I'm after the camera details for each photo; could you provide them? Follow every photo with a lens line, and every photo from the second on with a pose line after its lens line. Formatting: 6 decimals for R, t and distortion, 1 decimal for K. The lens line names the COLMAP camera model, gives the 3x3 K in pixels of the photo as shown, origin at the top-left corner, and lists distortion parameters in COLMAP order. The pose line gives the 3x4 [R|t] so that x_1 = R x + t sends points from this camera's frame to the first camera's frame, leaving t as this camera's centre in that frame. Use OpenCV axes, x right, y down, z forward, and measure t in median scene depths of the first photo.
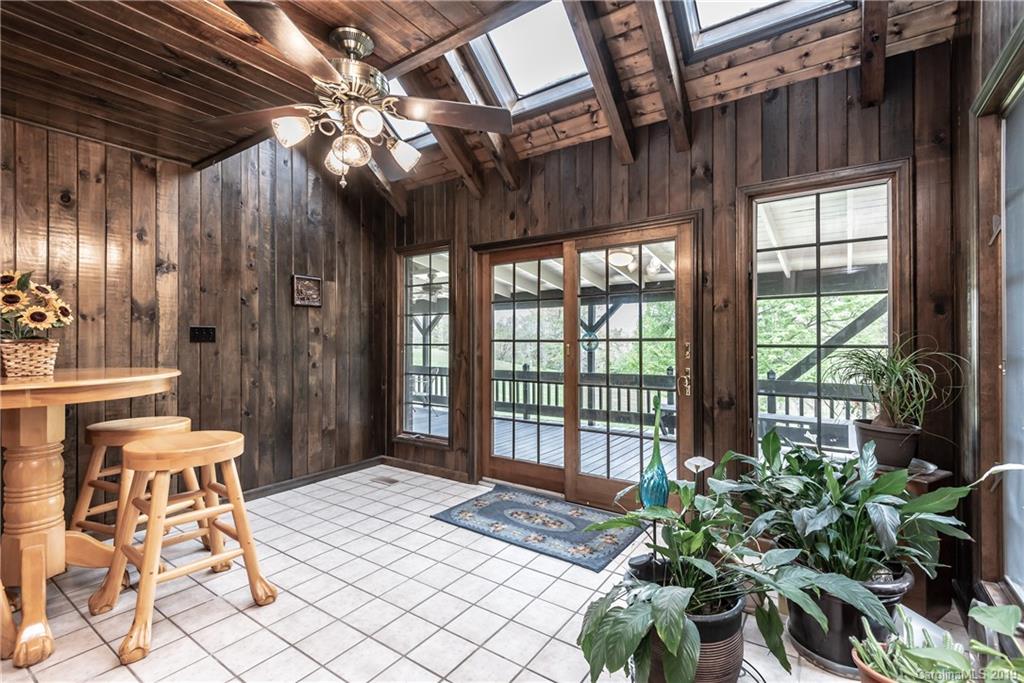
lens RADIAL K [[466.4, 0, 512.0], [0, 466.4, 341.5], [0, 0, 1]] dist [0.019826, -0.012544]
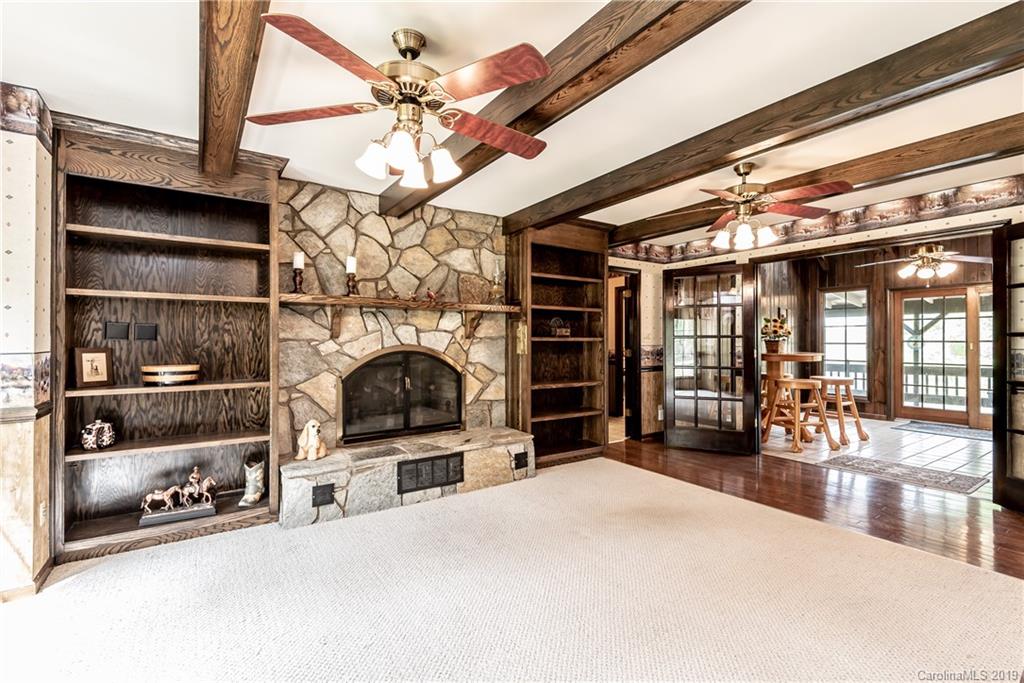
lens RADIAL K [[466.4, 0, 512.0], [0, 466.4, 341.5], [0, 0, 1]] dist [0.019826, -0.012544]
pose [[0.940779, 0.000765, -0.339019, -0.890174], [-0.001520, 0.999997, -0.001964, 0.007234], [0.339017, 0.002363, 0.940777, -1.264514]]
